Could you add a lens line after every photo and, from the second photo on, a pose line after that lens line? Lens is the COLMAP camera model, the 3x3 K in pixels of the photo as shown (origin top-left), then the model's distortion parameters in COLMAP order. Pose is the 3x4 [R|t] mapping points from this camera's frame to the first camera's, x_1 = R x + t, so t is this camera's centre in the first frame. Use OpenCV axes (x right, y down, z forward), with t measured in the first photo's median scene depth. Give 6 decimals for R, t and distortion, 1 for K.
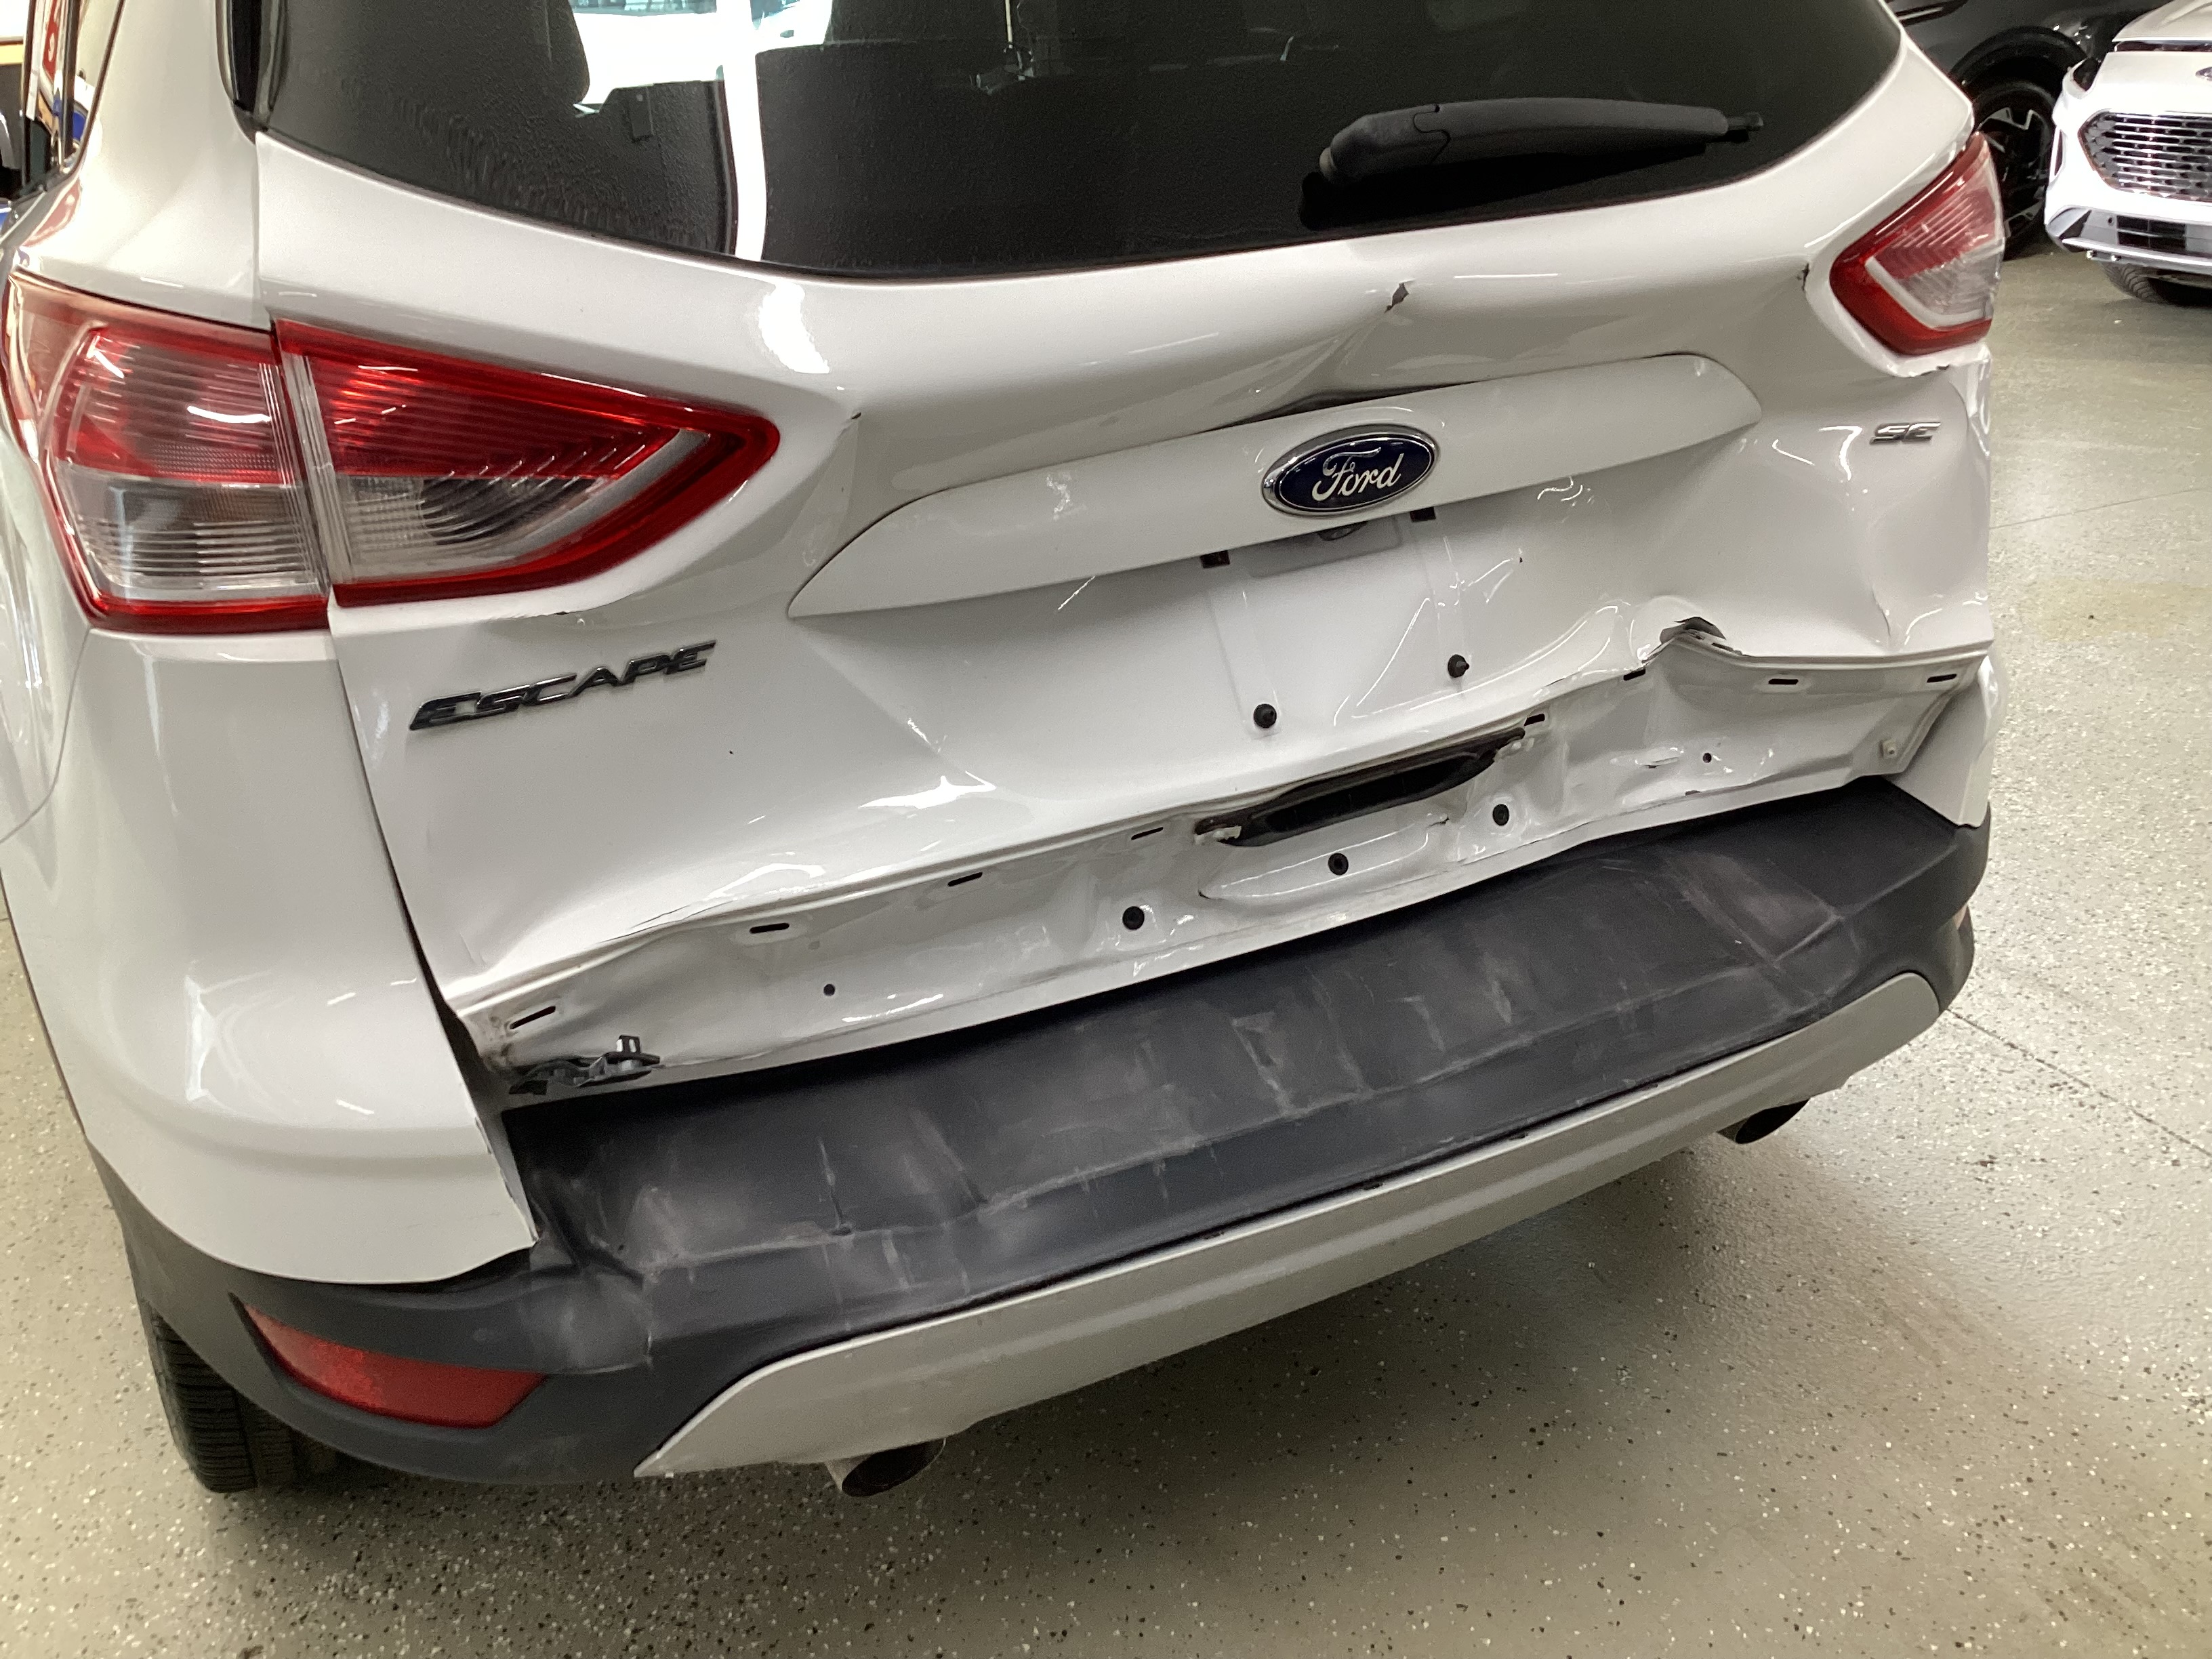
lens RADIAL K [[2041.4, 0, 1106.0], [0, 2041.4, 829.5], [0, 0, 1]] dist [0.104859, -0.227758]
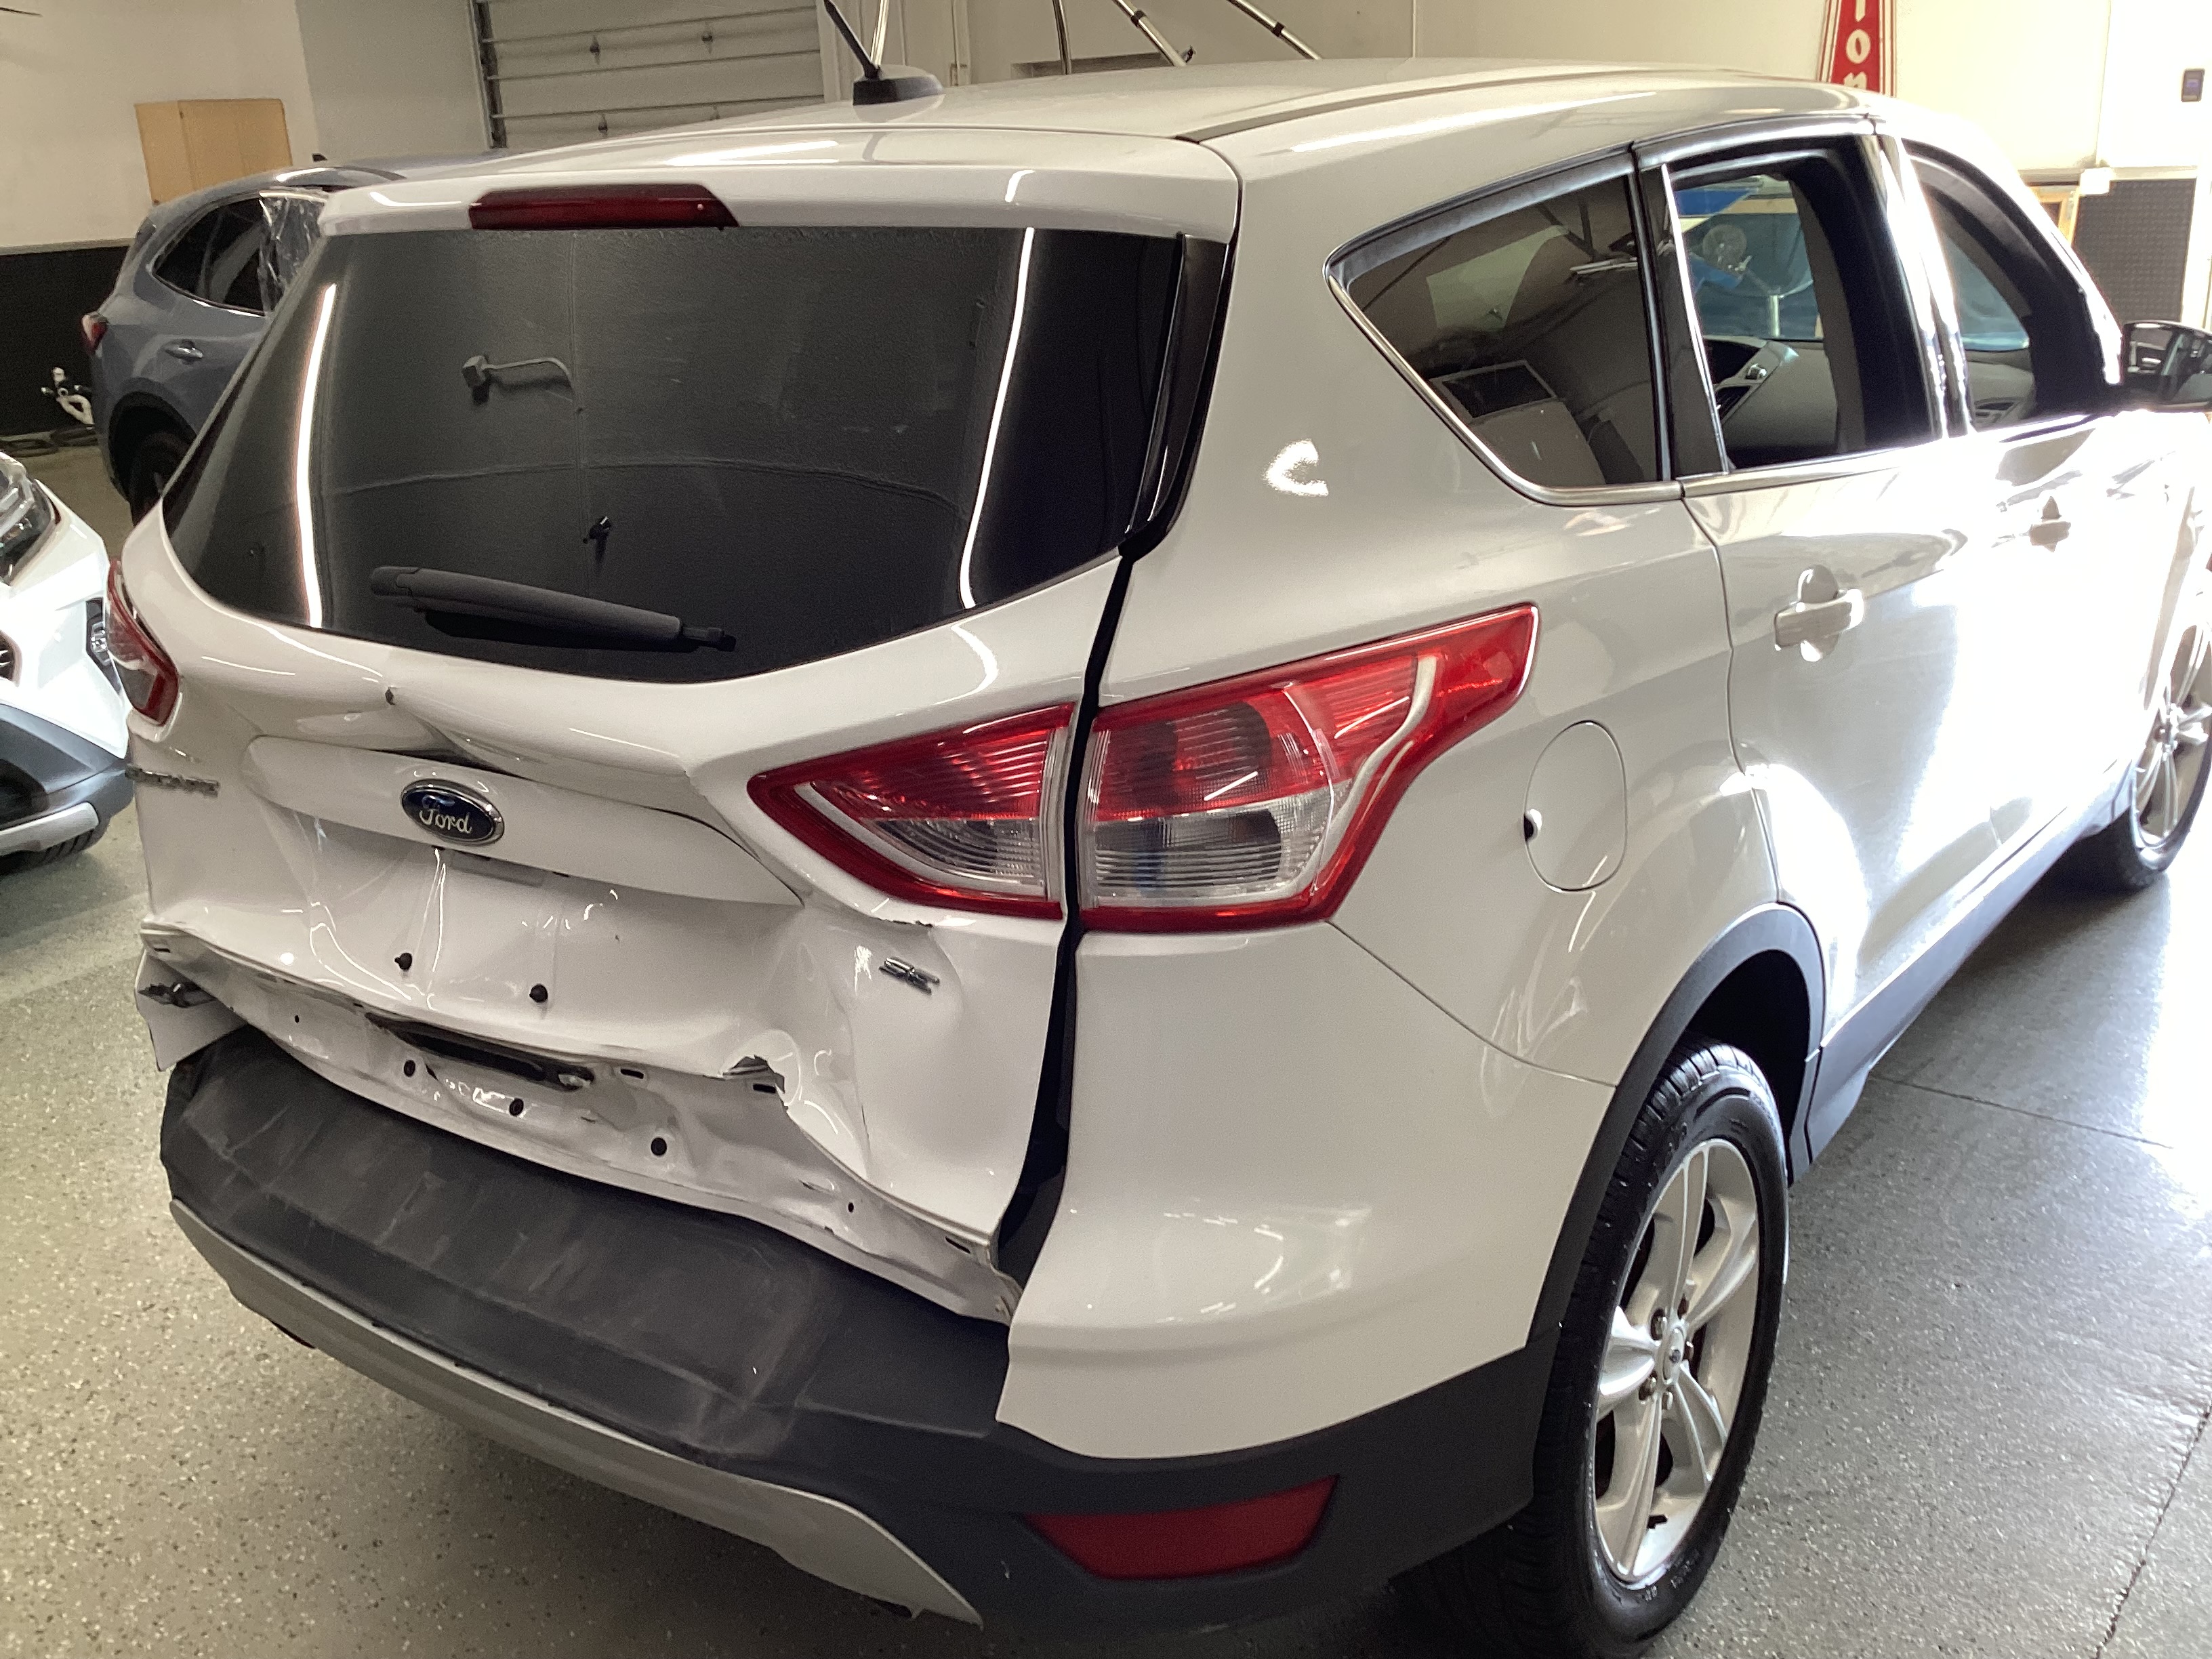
lens RADIAL K [[2041.4, 0, 1106.0], [0, 2041.4, 829.5], [0, 0, 1]] dist [0.104859, -0.227758]
pose [[0.442906, 0.306349, -0.842606, 1.374192], [-0.325295, 0.930680, 0.167383, -0.504021], [0.835474, 0.199961, 0.511857, 0.651344]]
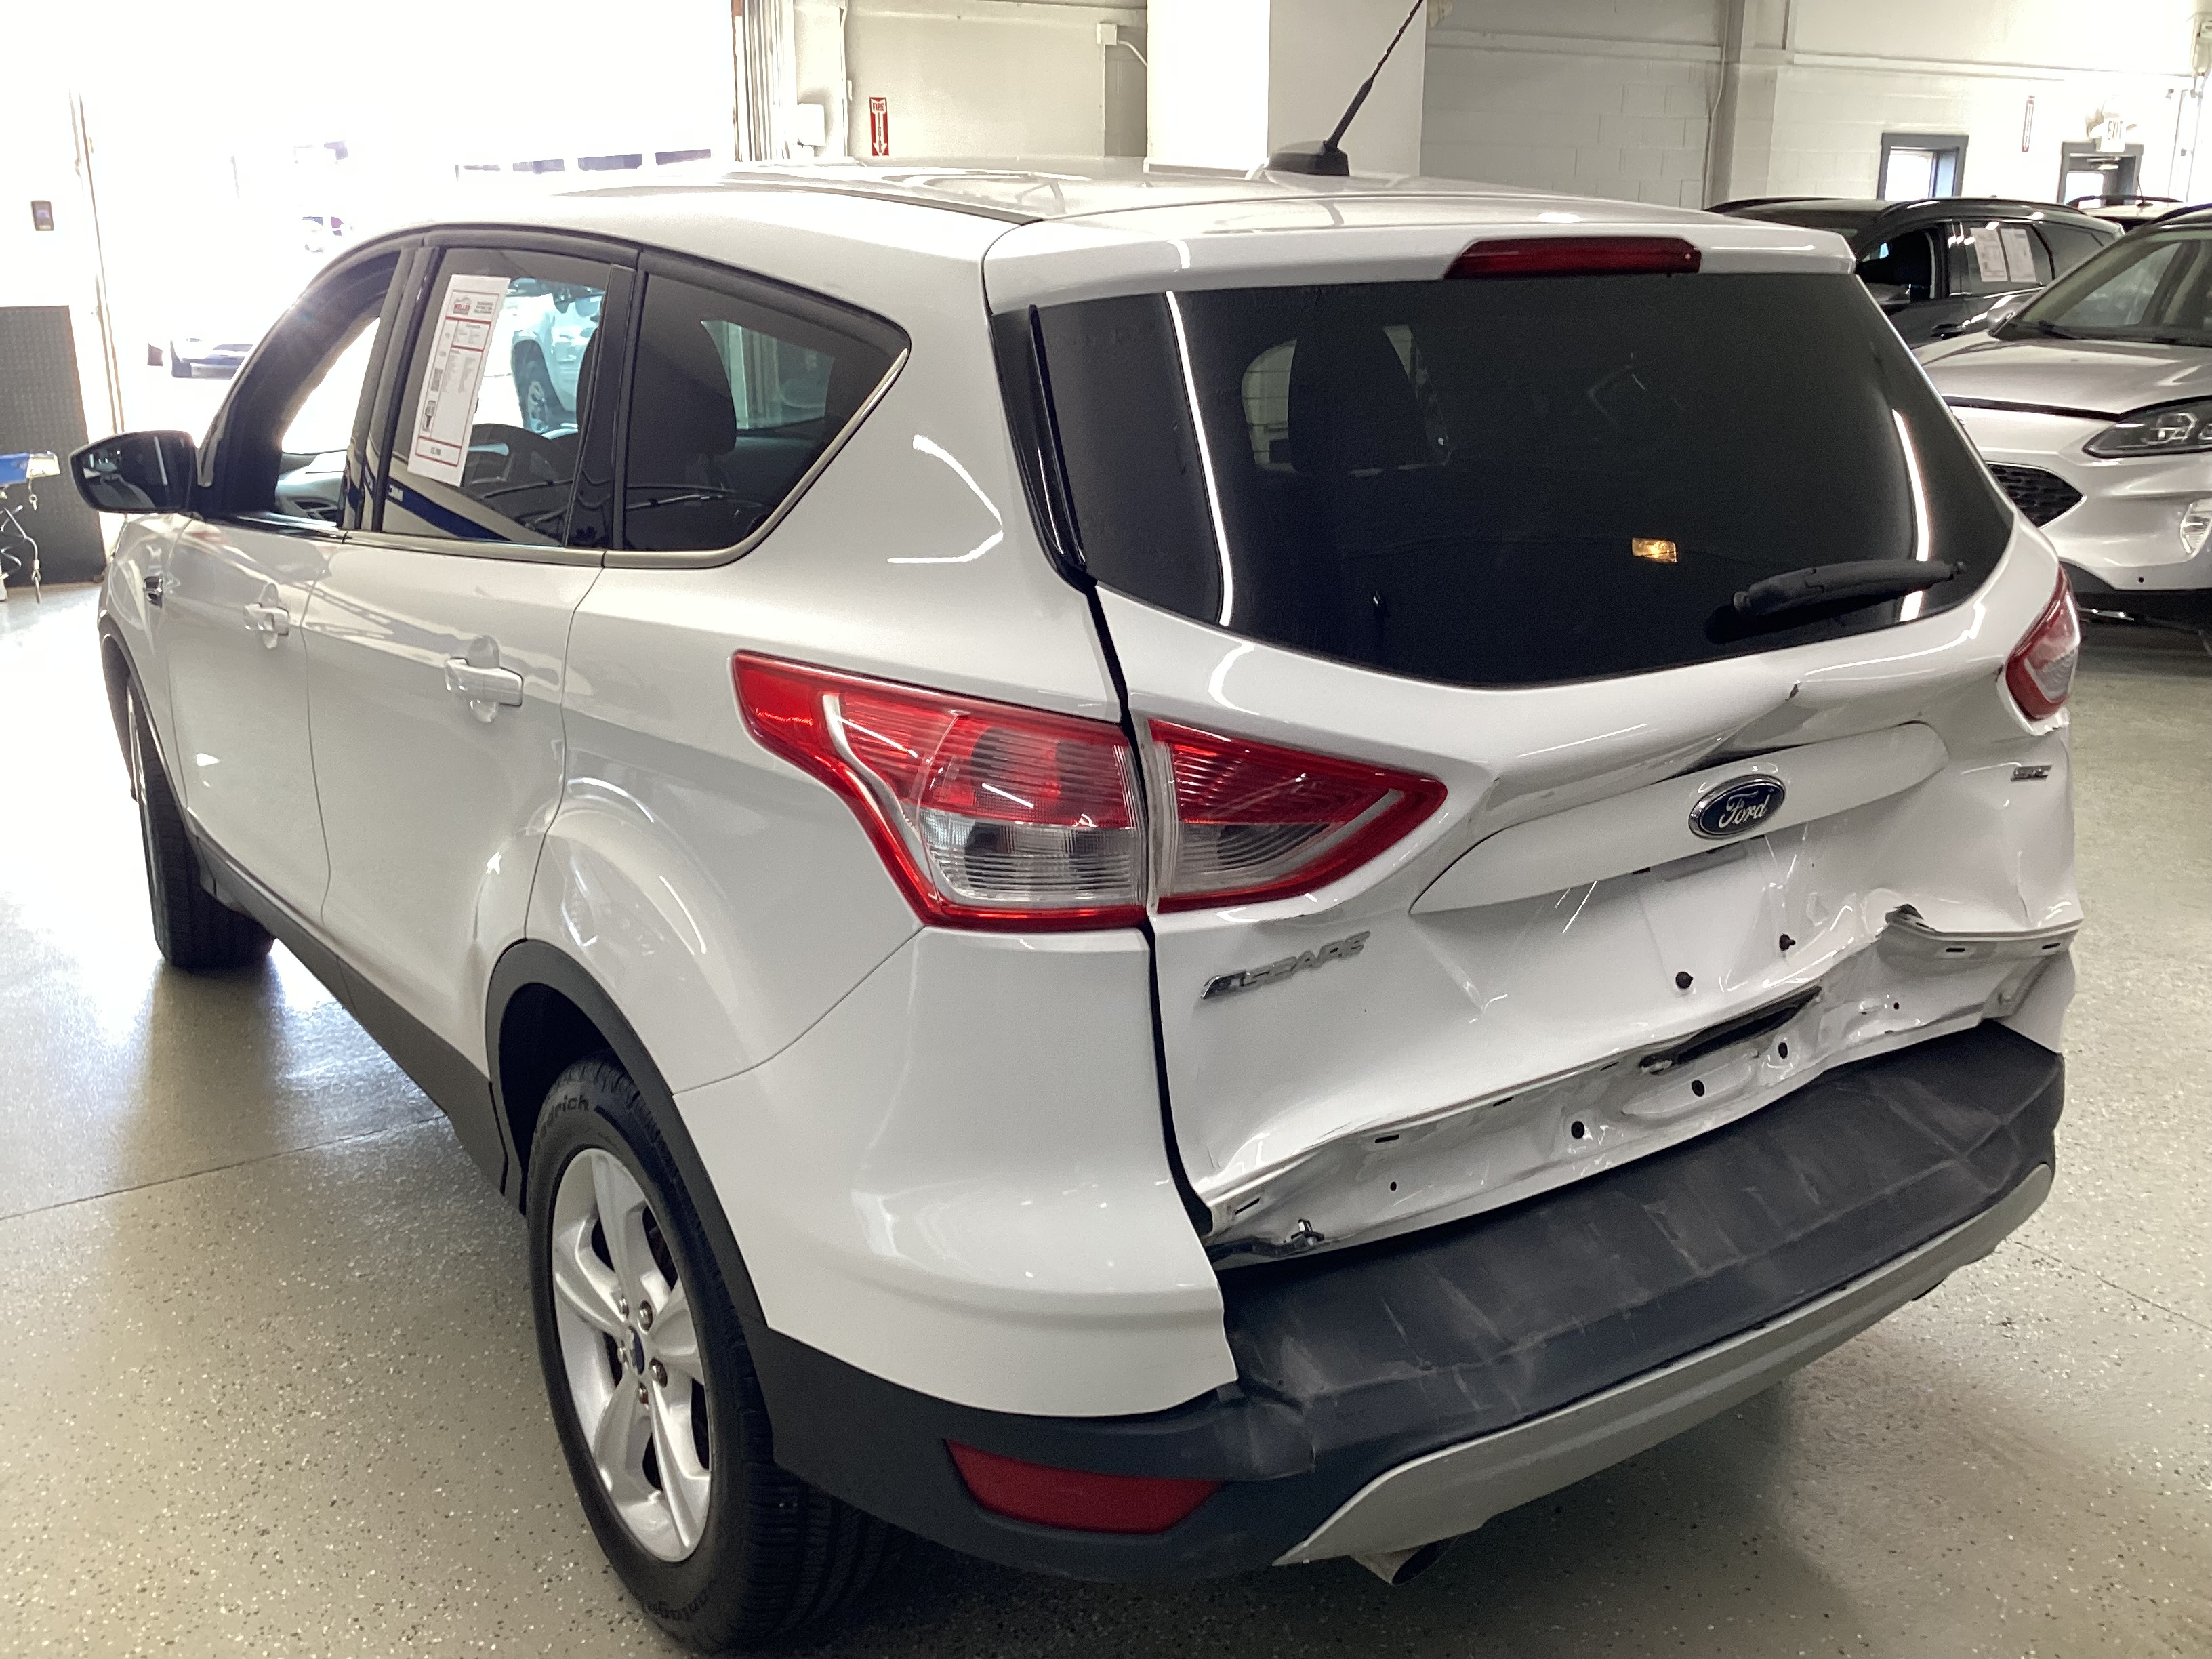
lens RADIAL K [[2041.4, 0, 1106.0], [0, 2041.4, 829.5], [0, 0, 1]] dist [0.104859, -0.227758]
pose [[0.988621, 0.001342, 0.150420, -0.505595], [0.016281, 0.993131, -0.115872, -0.001765], [-0.149542, 0.117002, 0.981808, -0.314977]]
